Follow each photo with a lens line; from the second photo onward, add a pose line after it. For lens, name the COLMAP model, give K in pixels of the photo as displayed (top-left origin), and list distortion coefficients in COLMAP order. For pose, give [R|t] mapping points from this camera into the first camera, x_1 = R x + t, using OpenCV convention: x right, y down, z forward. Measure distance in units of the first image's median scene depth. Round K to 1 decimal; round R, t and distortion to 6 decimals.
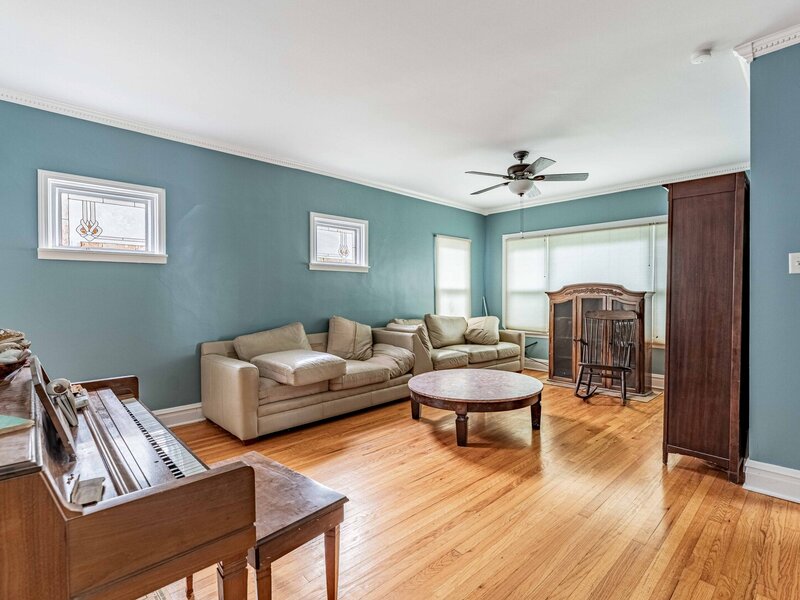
lens RADIAL K [[381.7, 0, 400.0], [0, 381.7, 300.0], [0, 0, 1]] dist [-0.001226, -0.000148]
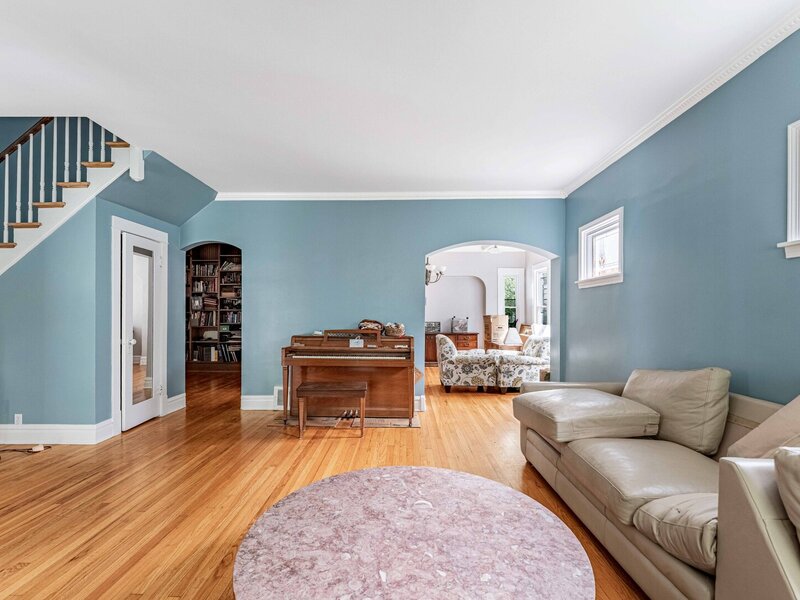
lens RADIAL K [[360.9, 0, 398.6], [0, 360.9, 311.5], [0, 0, 1]] dist [-0.000145, 0.000090]
pose [[-0.674718, -0.001293, -0.738075, 0.359137], [-0.012442, 0.999876, 0.009623, -0.016212], [0.737971, 0.015676, -0.674650, 0.929976]]
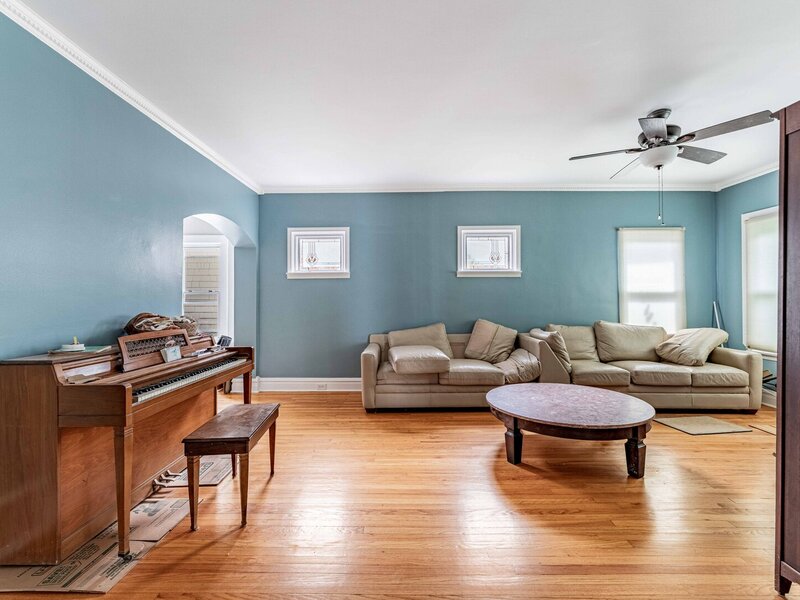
lens RADIAL K [[354.9, 0, 400.0], [0, 354.9, 300.0], [0, 0, 1]] dist [-0.002026, -0.000363]
pose [[0.723817, 0.001469, -0.689990, 0.357141], [-0.008074, 0.999947, -0.006341, -0.003497], [0.689945, 0.010161, 0.723791, 0.117356]]
